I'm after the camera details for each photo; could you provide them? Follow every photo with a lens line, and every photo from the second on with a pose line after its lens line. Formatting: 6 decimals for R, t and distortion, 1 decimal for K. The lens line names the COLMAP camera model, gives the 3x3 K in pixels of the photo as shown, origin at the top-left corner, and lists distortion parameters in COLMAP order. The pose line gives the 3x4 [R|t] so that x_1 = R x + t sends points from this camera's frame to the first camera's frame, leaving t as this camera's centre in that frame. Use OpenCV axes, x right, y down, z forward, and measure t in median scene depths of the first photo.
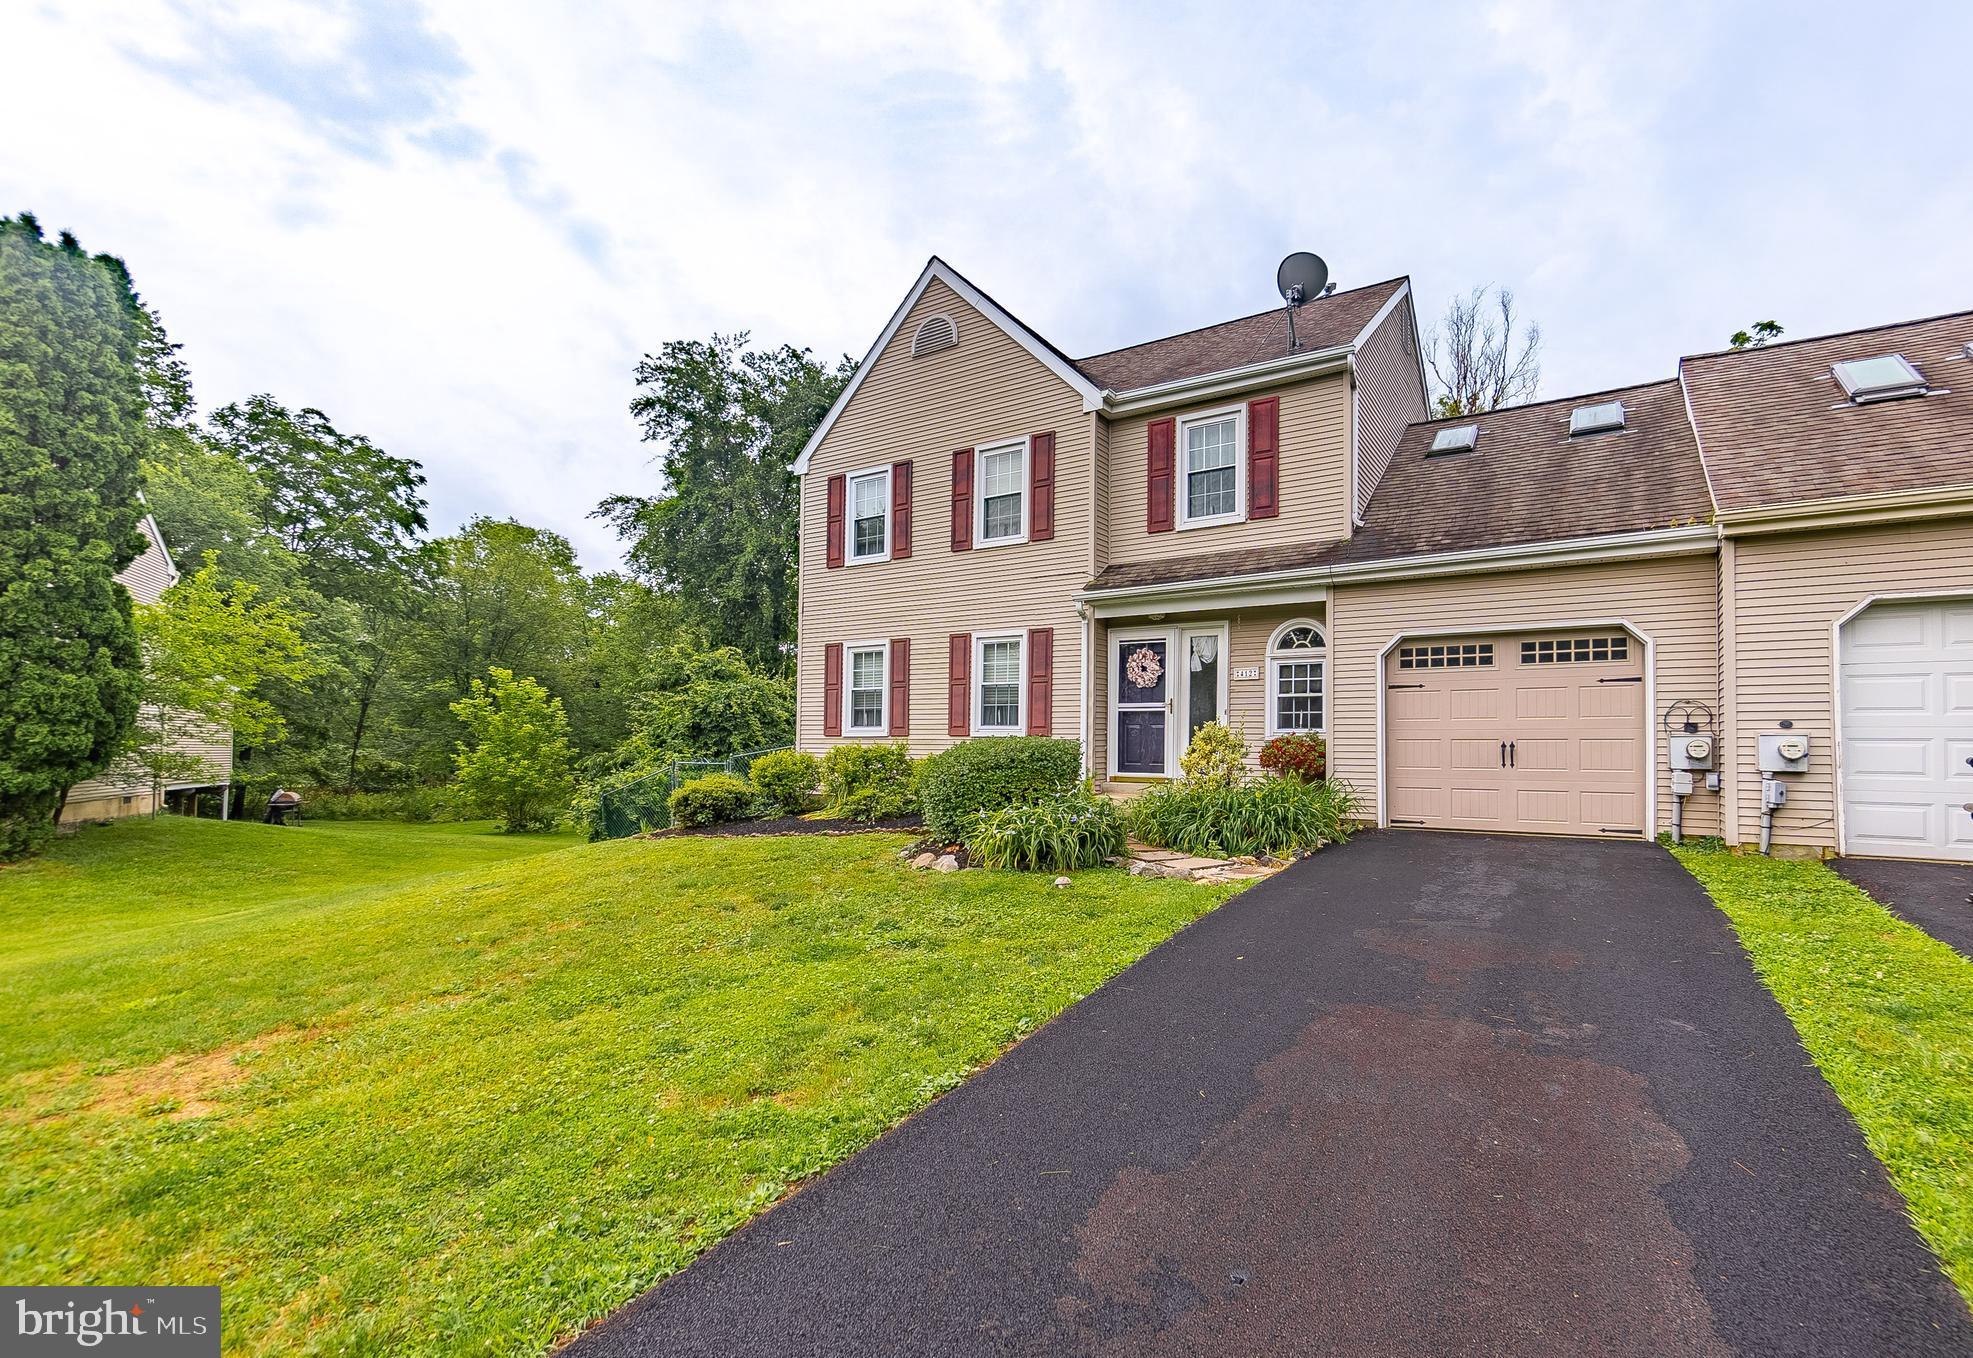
lens RADIAL K [[1017.5, 0, 975.1], [0, 1017.5, 729.9], [0, 0, 1]] dist [0.010817, -0.000112]
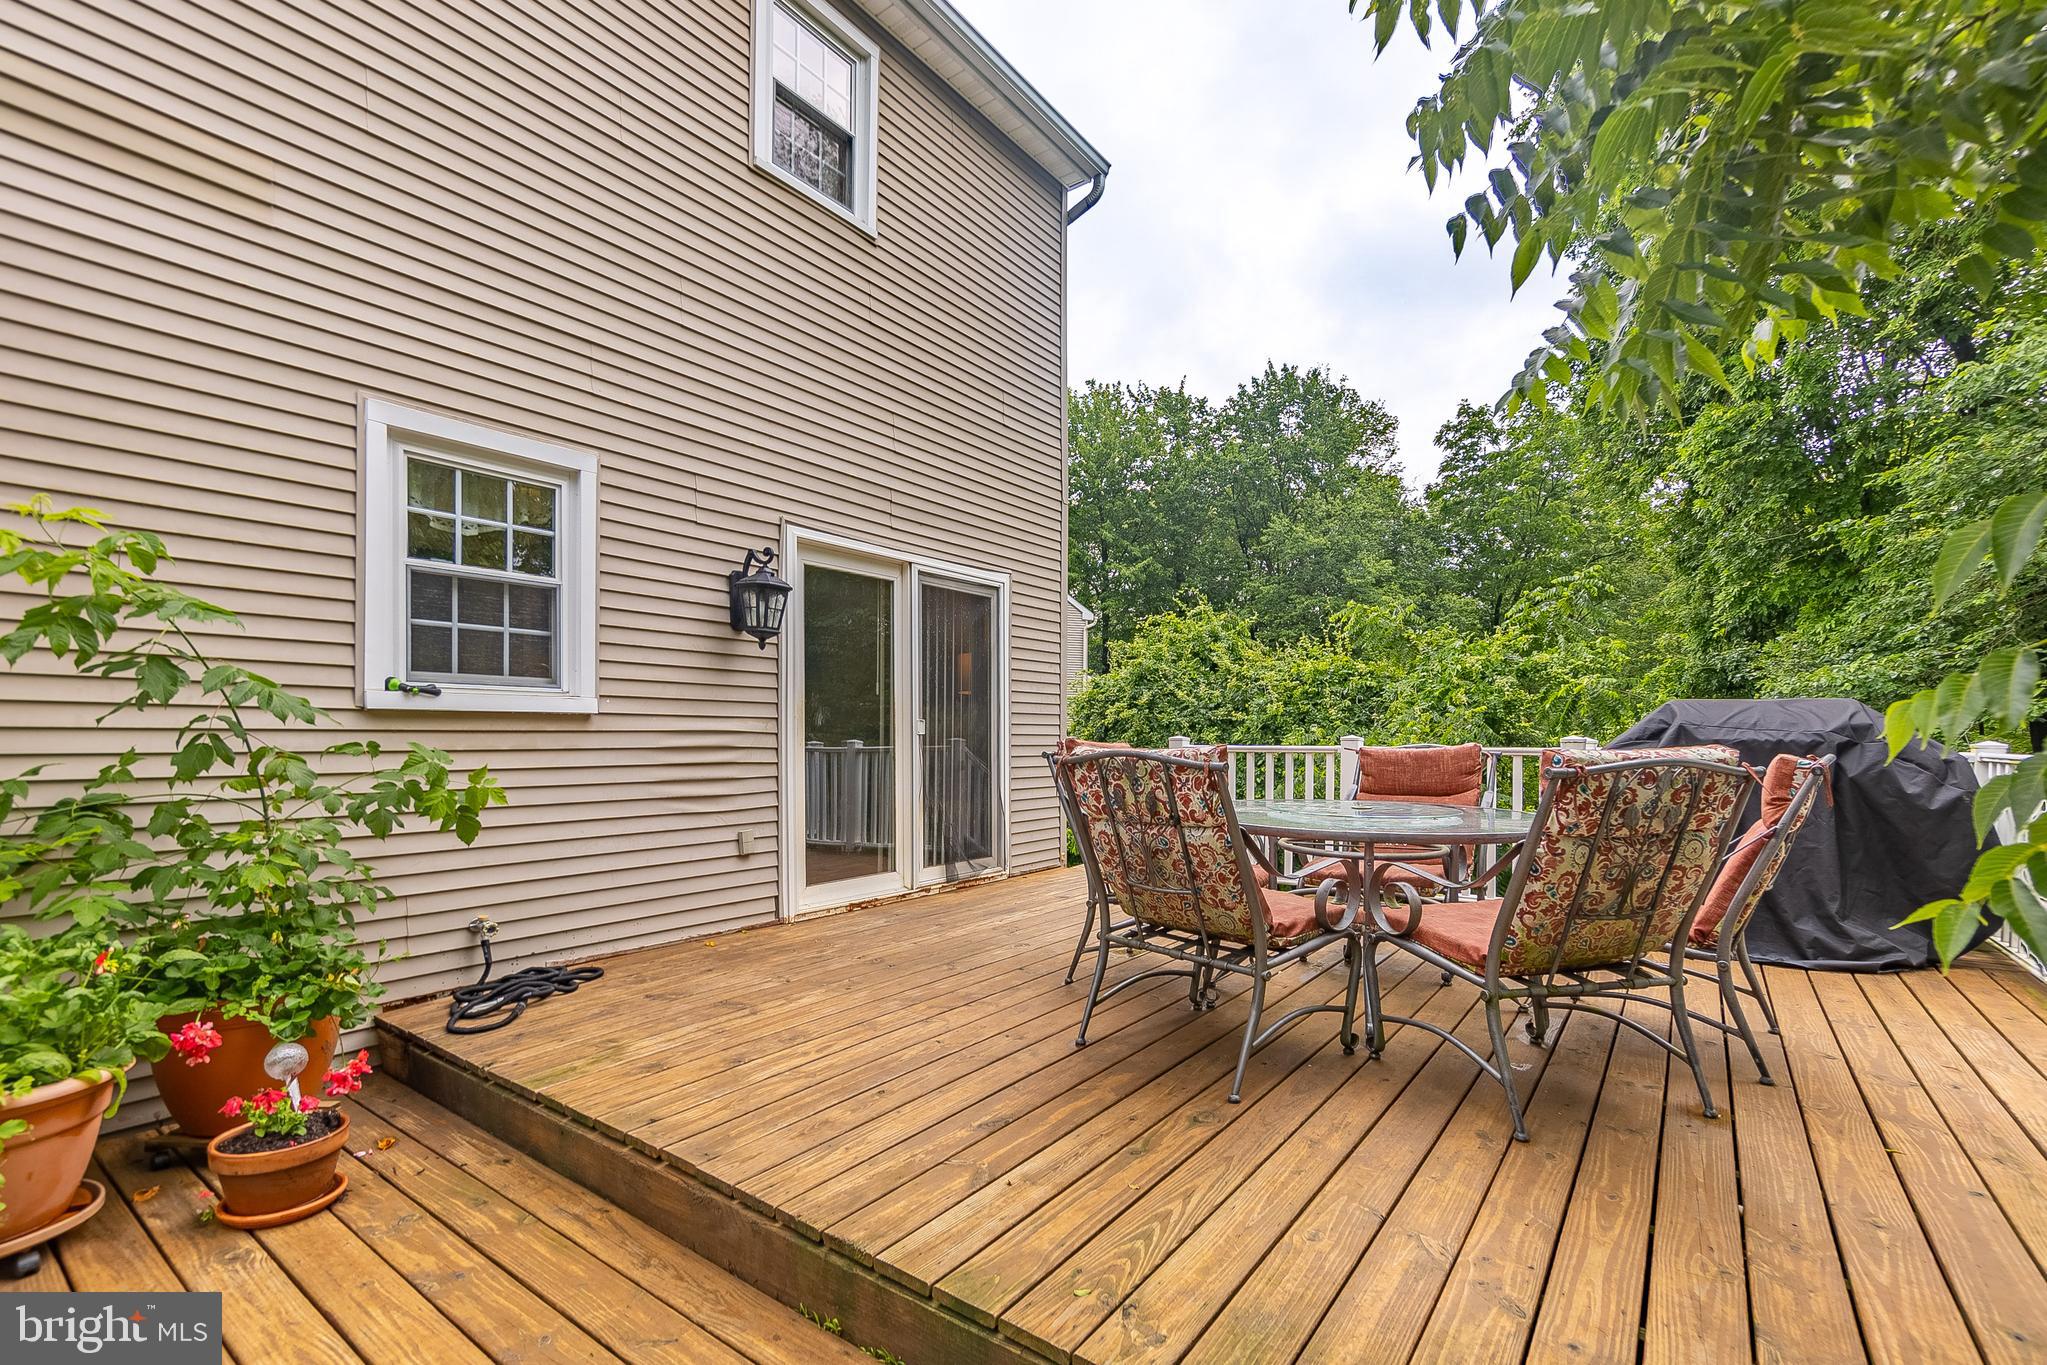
lens RADIAL K [[907.8, 0, 1016.9], [0, 907.8, 745.2], [0, 0, 1]] dist [-0.006232, 0.001610]
pose [[0.013819, -0.037367, 0.999206, 0.036115], [-0.029710, 0.998845, 0.037765, 0.003575], [-0.999463, -0.030208, 0.012693, 0.758770]]
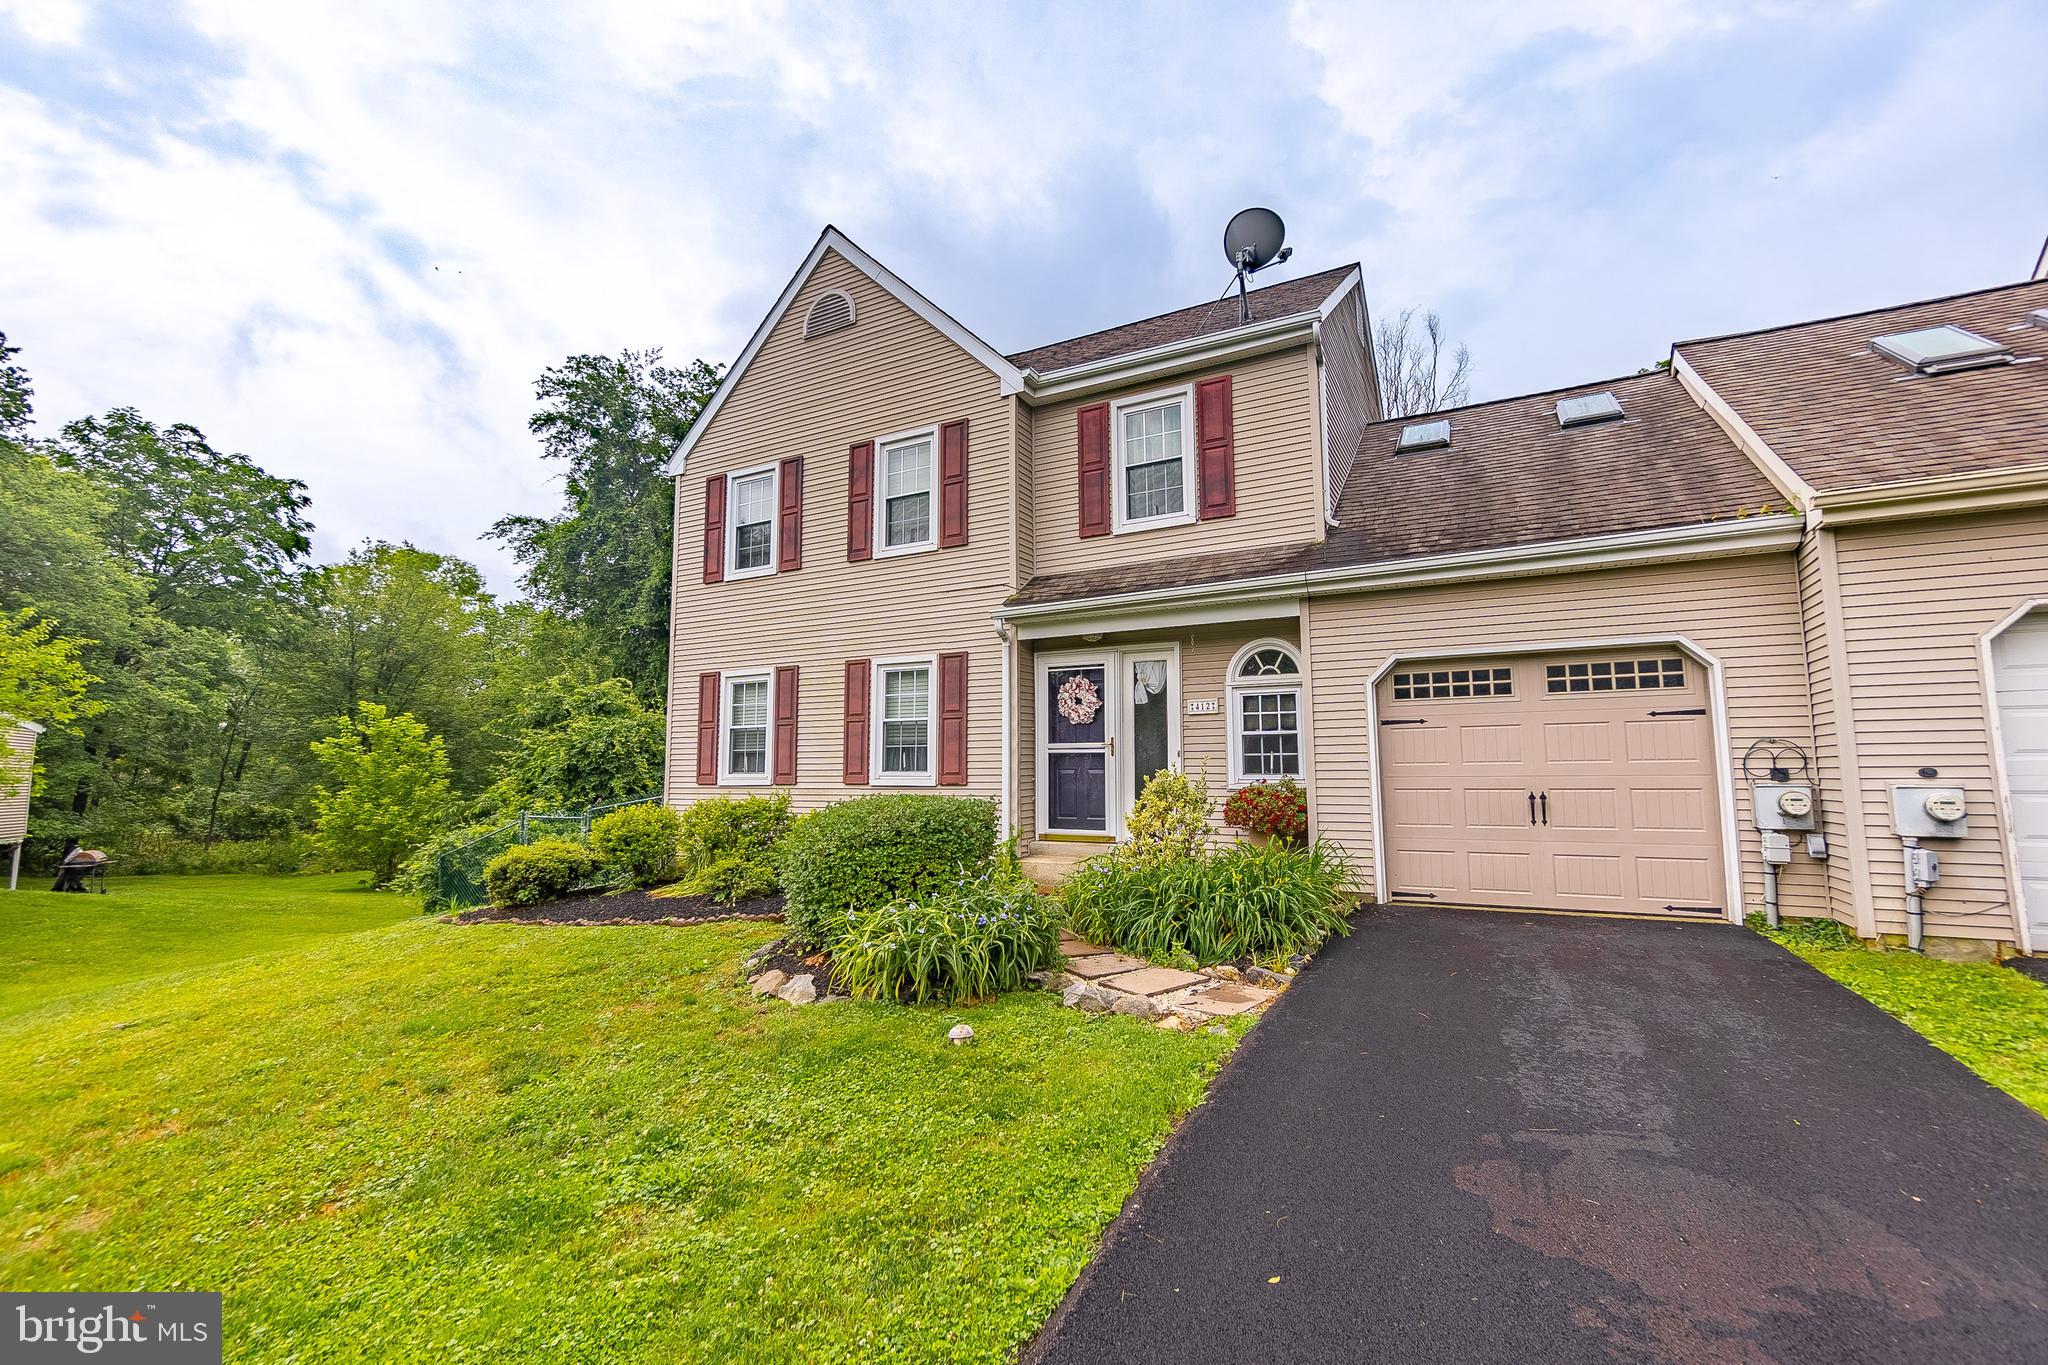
lens RADIAL K [[908.2, 0, 1040.0], [0, 908.2, 682.6], [0, 0, 1]] dist [-0.006232, 0.001610]
pose [[0.992547, -0.006185, 0.121709, 0.046516], [0.015312, 0.997126, -0.074198, -0.021034], [-0.120900, 0.075508, 0.989789, 0.279310]]
